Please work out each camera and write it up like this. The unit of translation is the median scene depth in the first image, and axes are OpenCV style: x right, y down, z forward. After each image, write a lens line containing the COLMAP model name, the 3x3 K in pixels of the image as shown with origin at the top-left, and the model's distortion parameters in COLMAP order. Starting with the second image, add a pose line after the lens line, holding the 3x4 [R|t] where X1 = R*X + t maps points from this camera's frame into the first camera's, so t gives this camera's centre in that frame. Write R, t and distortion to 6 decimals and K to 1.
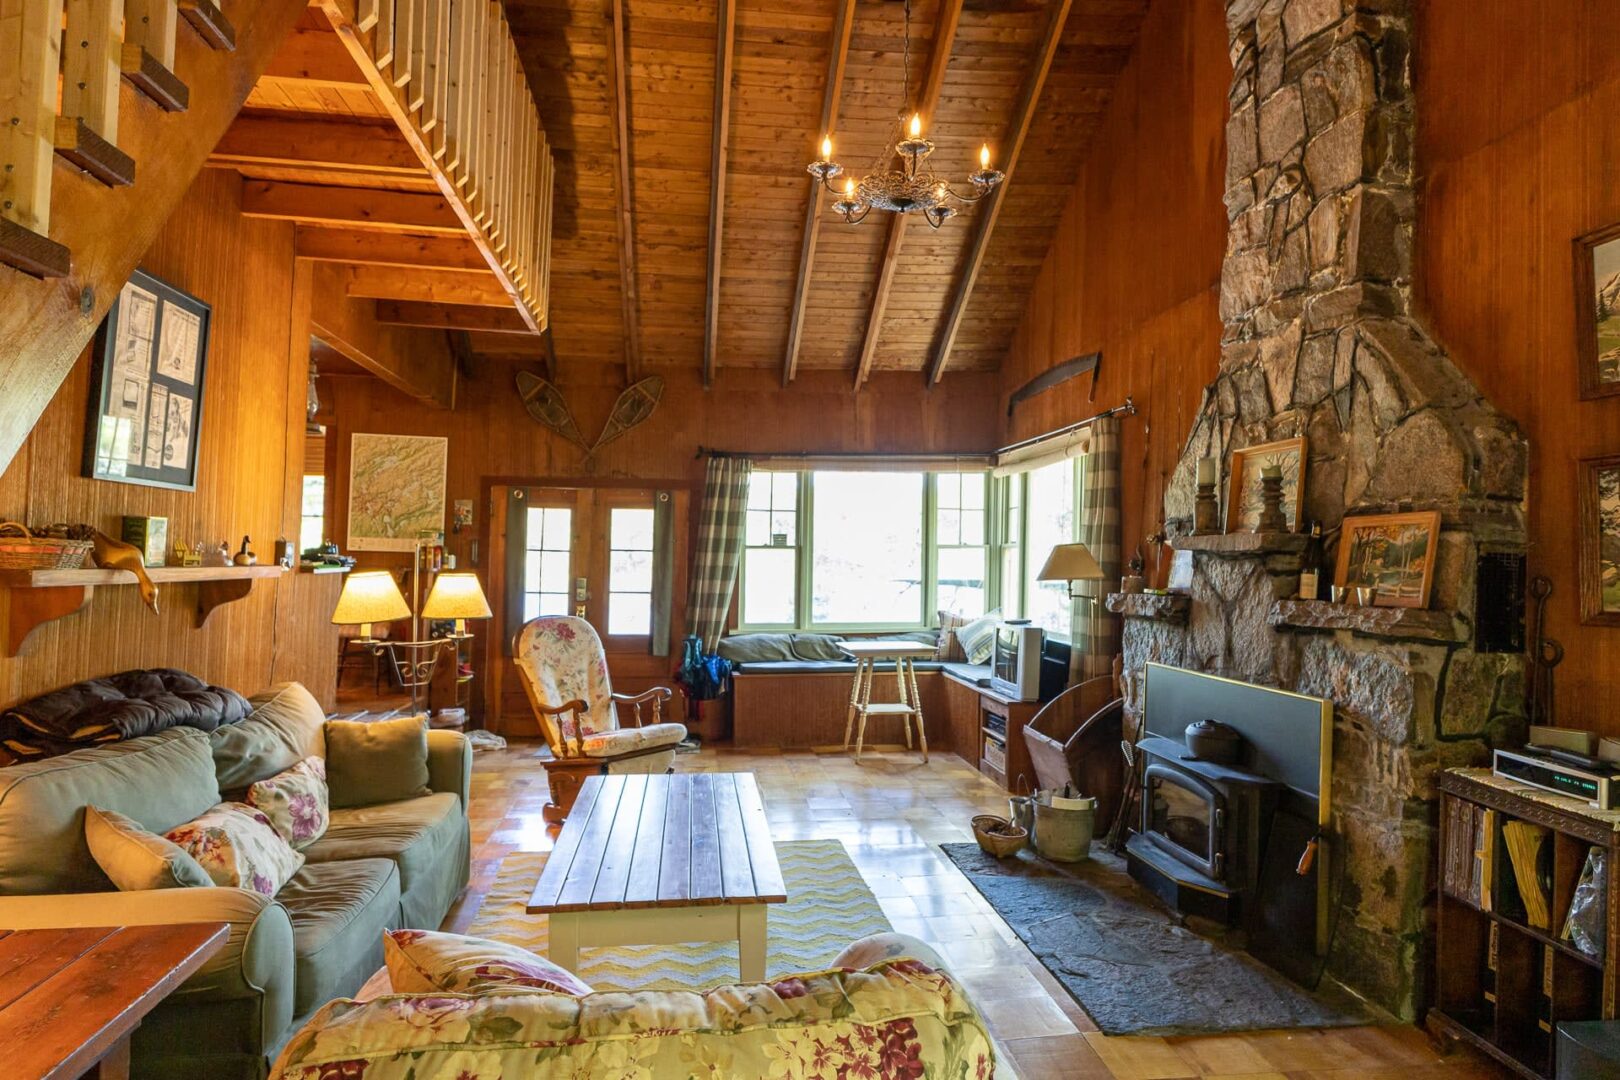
lens RADIAL K [[731.9, 0, 810.0], [0, 731.9, 540.0], [0, 0, 1]] dist [-0.000060, 0.000036]
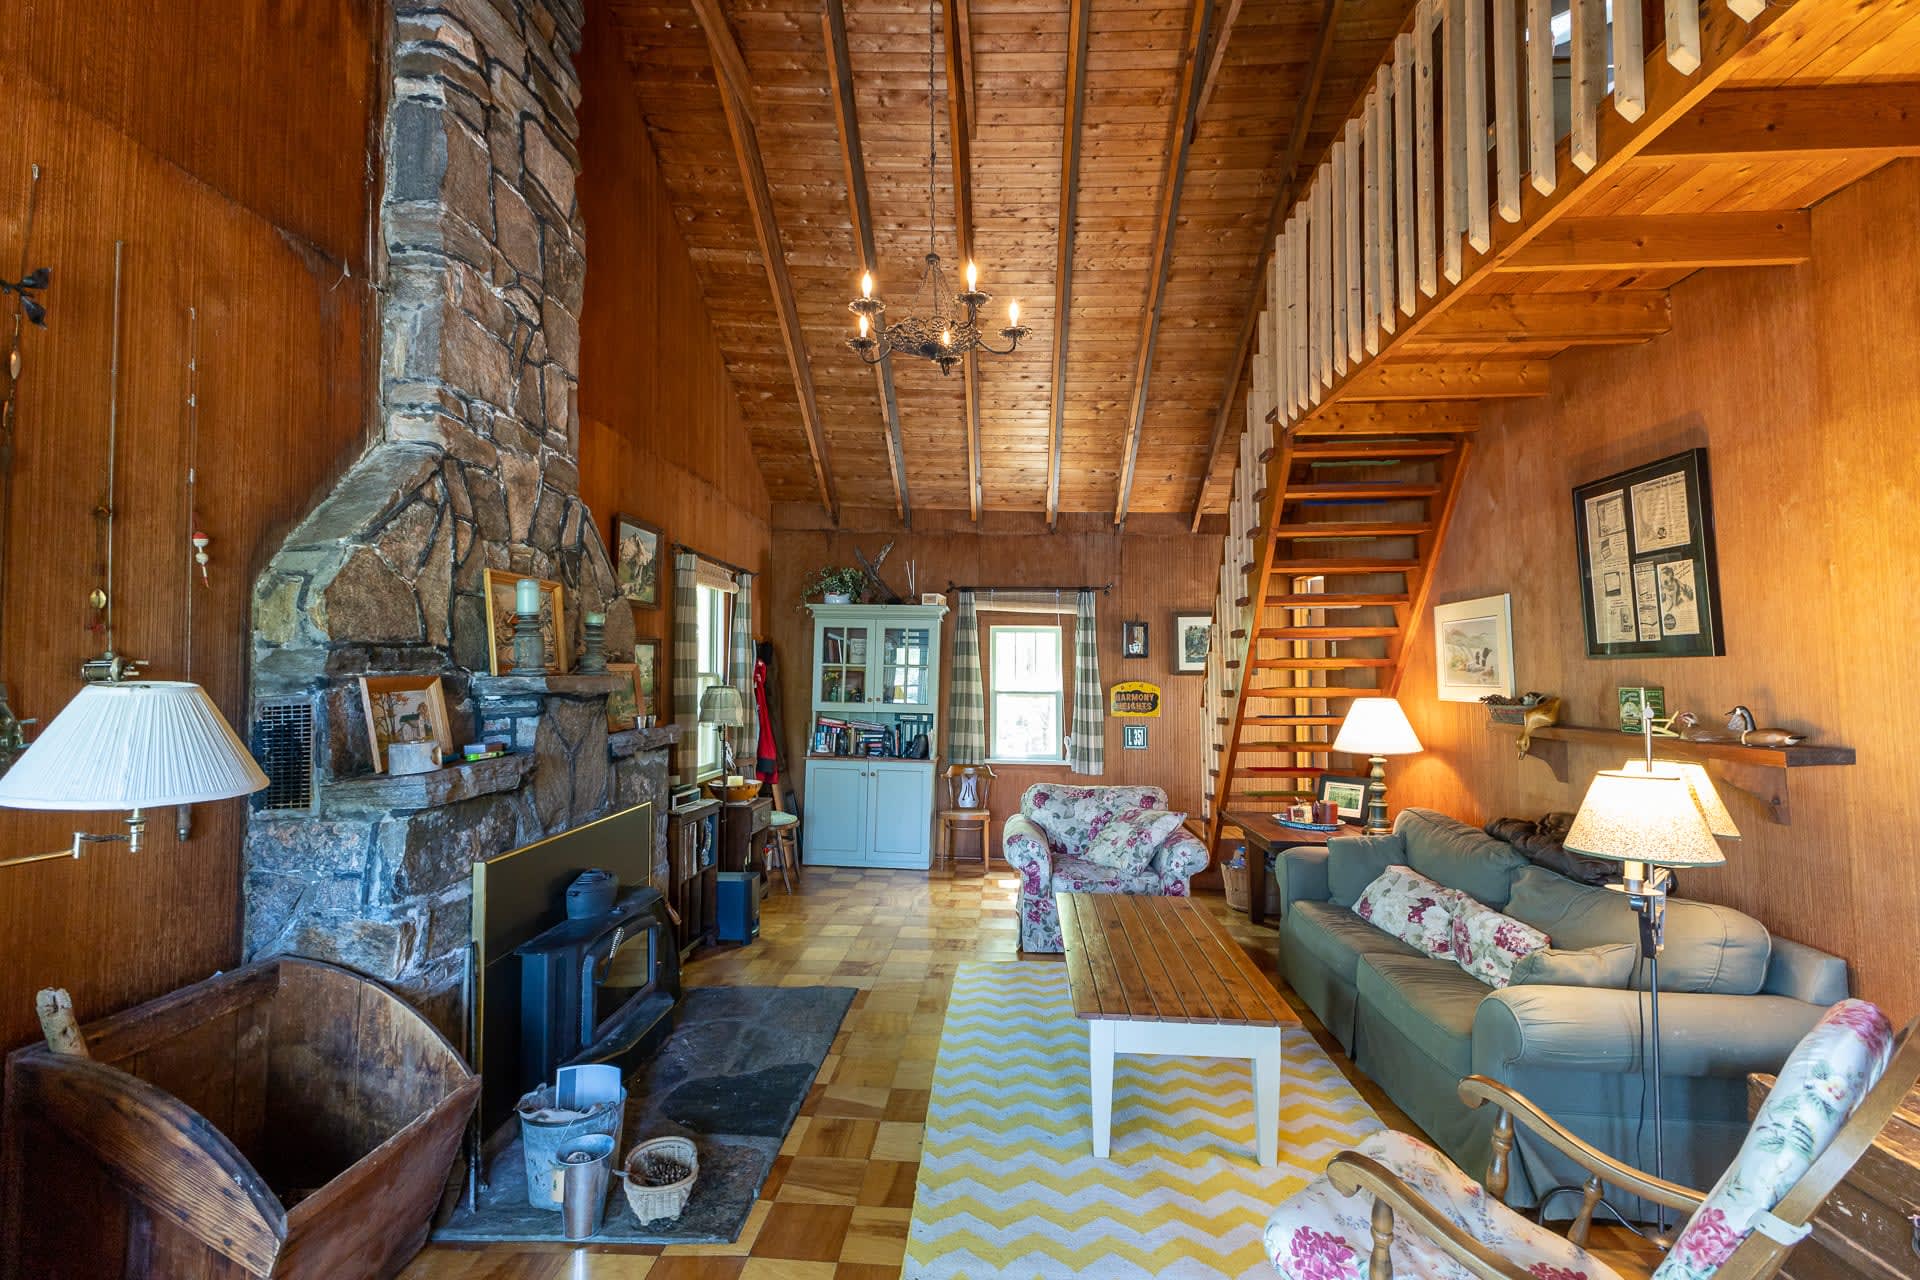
lens RADIAL K [[867.4, 0, 960.0], [0, 867.4, 640.0], [0, 0, 1]] dist [-0.000060, 0.000036]
pose [[-0.977757, -0.014401, 0.209244, -0.151269], [-0.026102, 0.998239, -0.053265, -0.005794], [-0.208108, -0.057542, -0.976412, 2.008788]]
